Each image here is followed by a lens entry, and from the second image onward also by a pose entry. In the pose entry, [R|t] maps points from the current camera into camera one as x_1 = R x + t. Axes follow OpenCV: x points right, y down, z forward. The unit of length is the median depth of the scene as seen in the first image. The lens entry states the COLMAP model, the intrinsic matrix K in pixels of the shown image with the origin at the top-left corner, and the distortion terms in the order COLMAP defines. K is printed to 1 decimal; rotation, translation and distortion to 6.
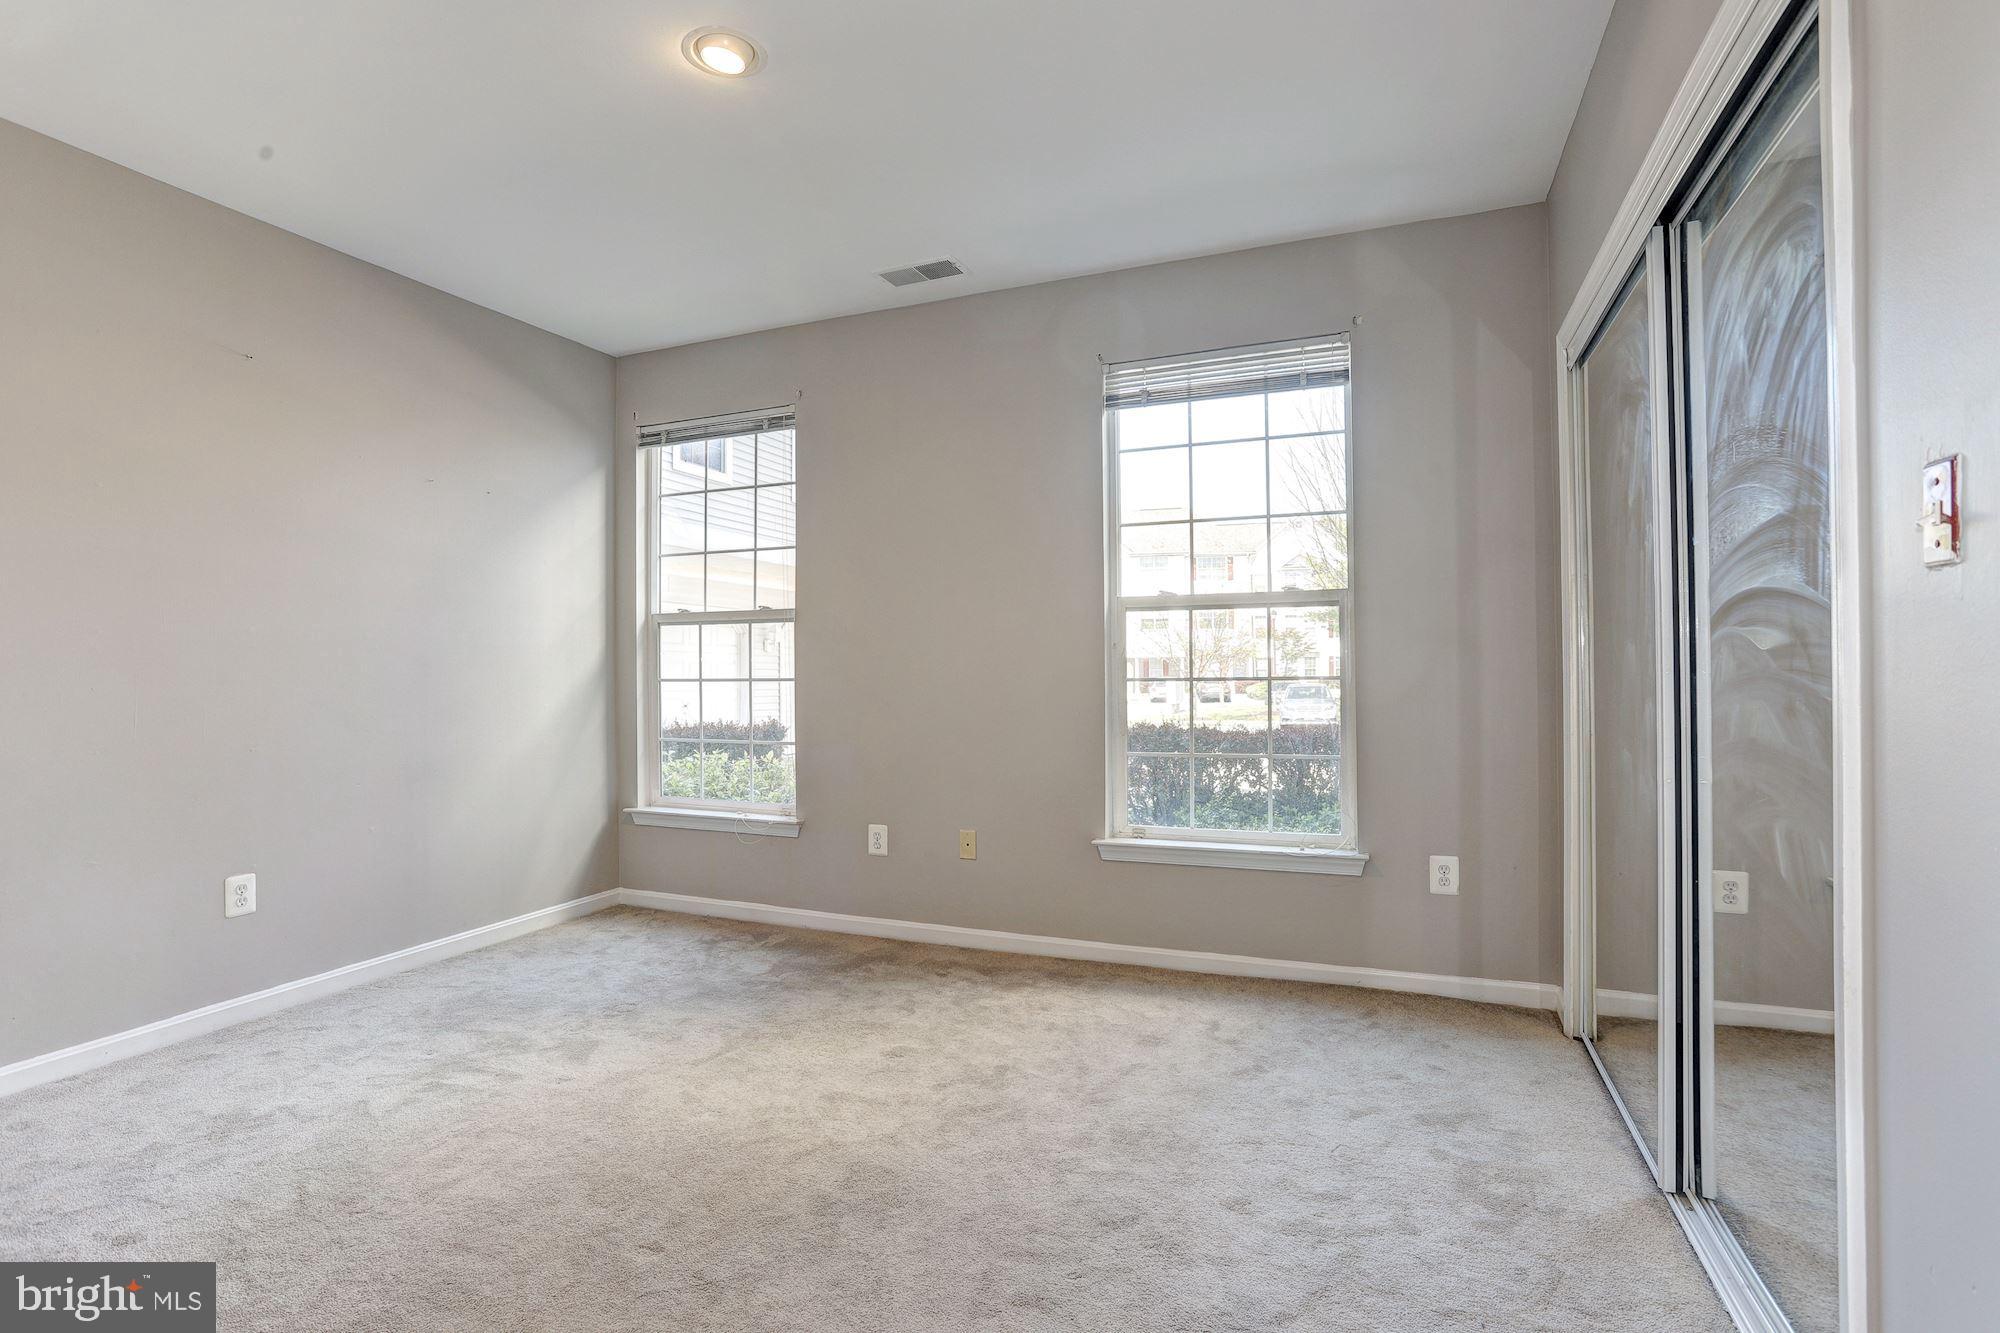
lens RADIAL K [[973.1, 0, 981.0], [0, 973.1, 666.1], [0, 0, 1]] dist [-0.046906, 0.021631]
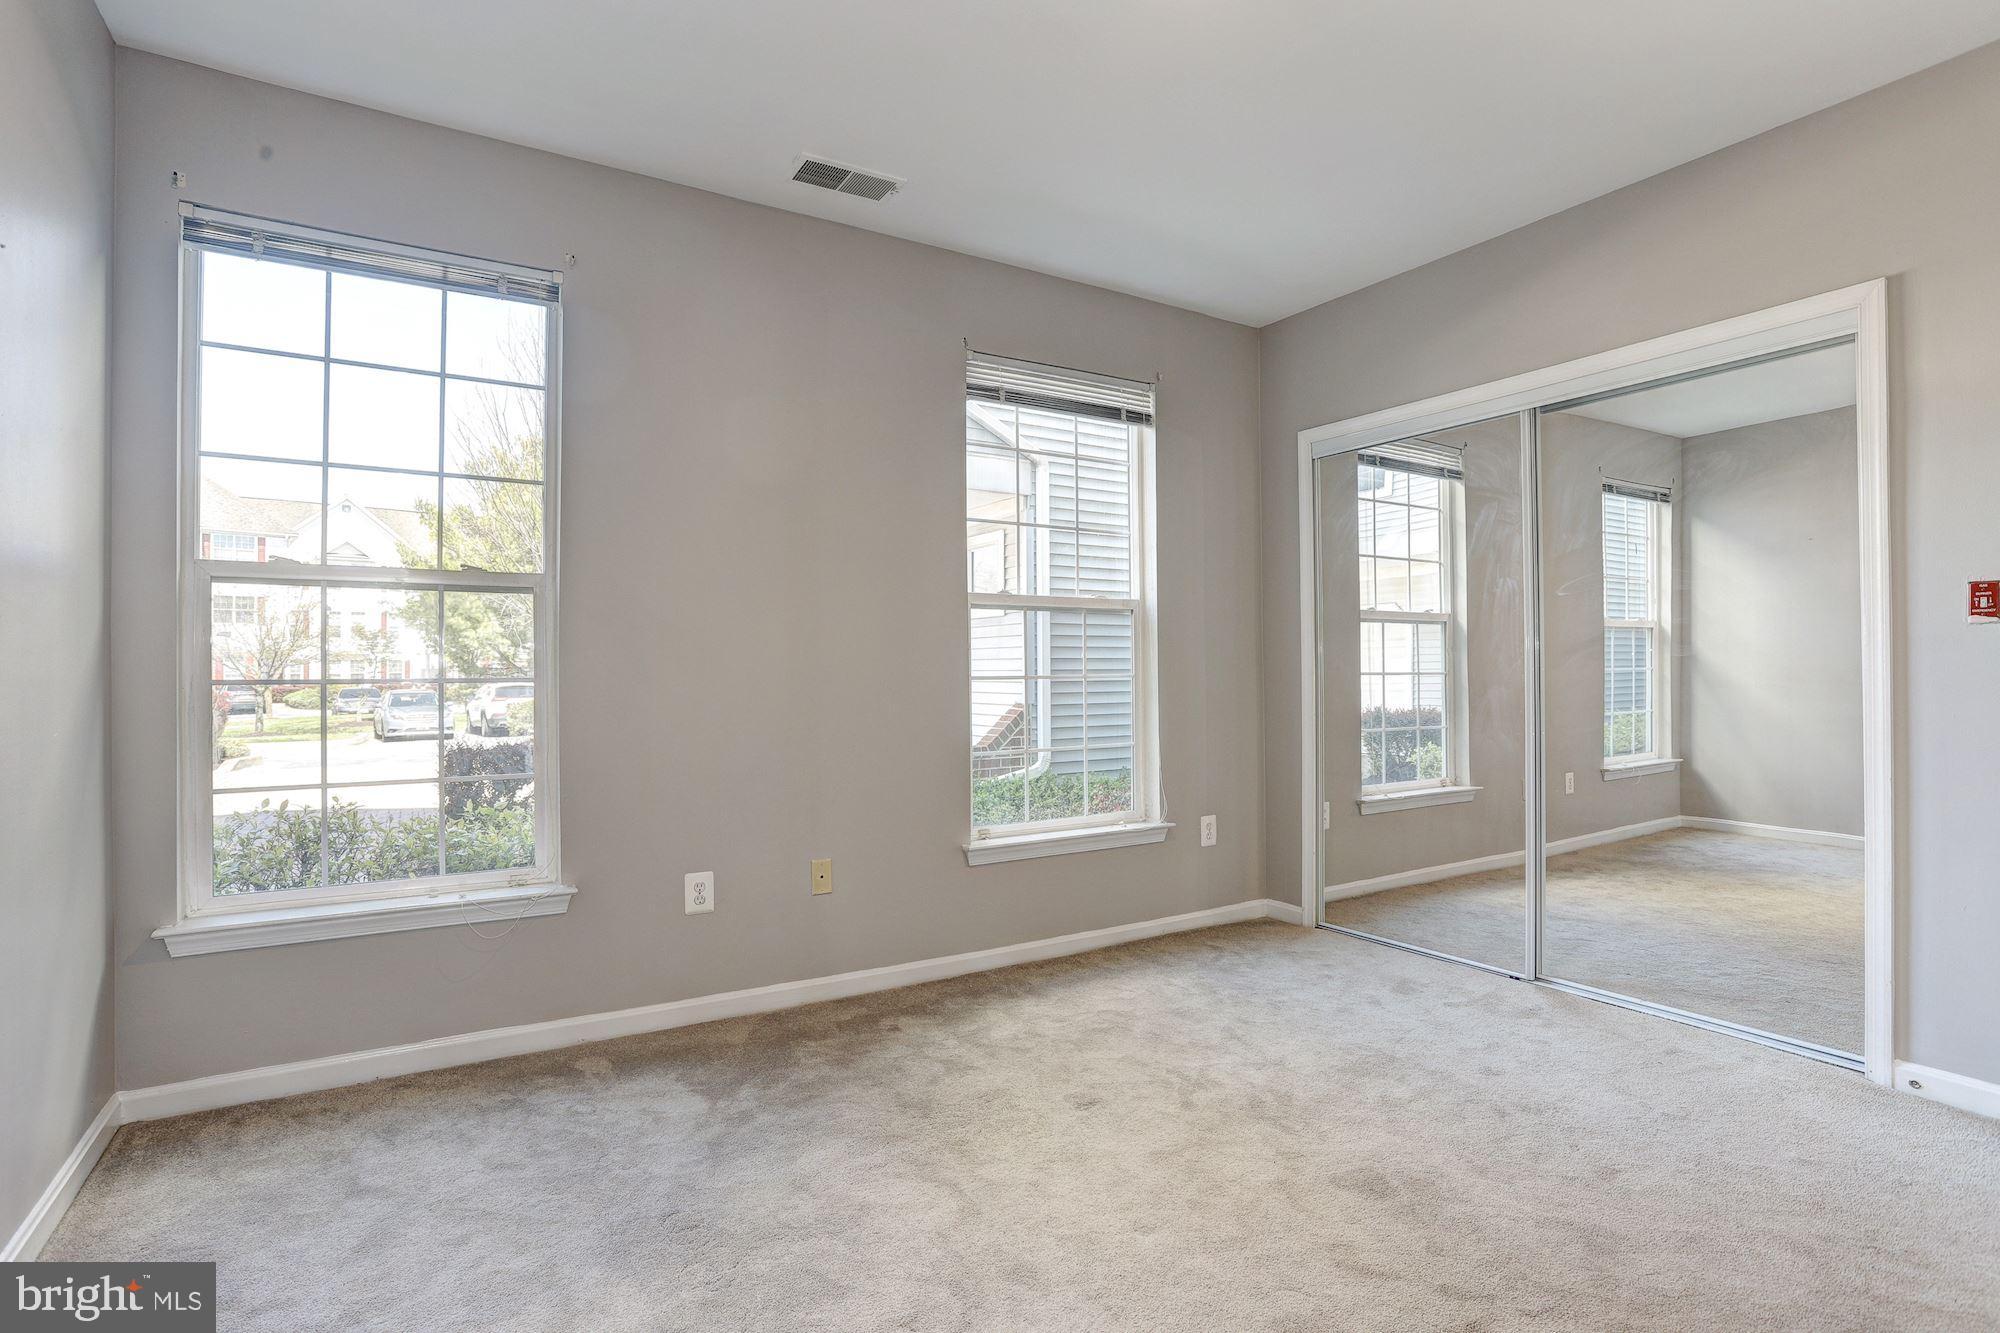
lens RADIAL K [[973.1, 0, 995.9], [0, 973.1, 662.2], [0, 0, 1]] dist [-0.046906, 0.021631]
pose [[0.585641, 0.014709, 0.810437, -0.650460], [-0.000342, 0.999840, -0.017899, 0.017083], [-0.810570, 0.010205, 0.585552, 0.428679]]
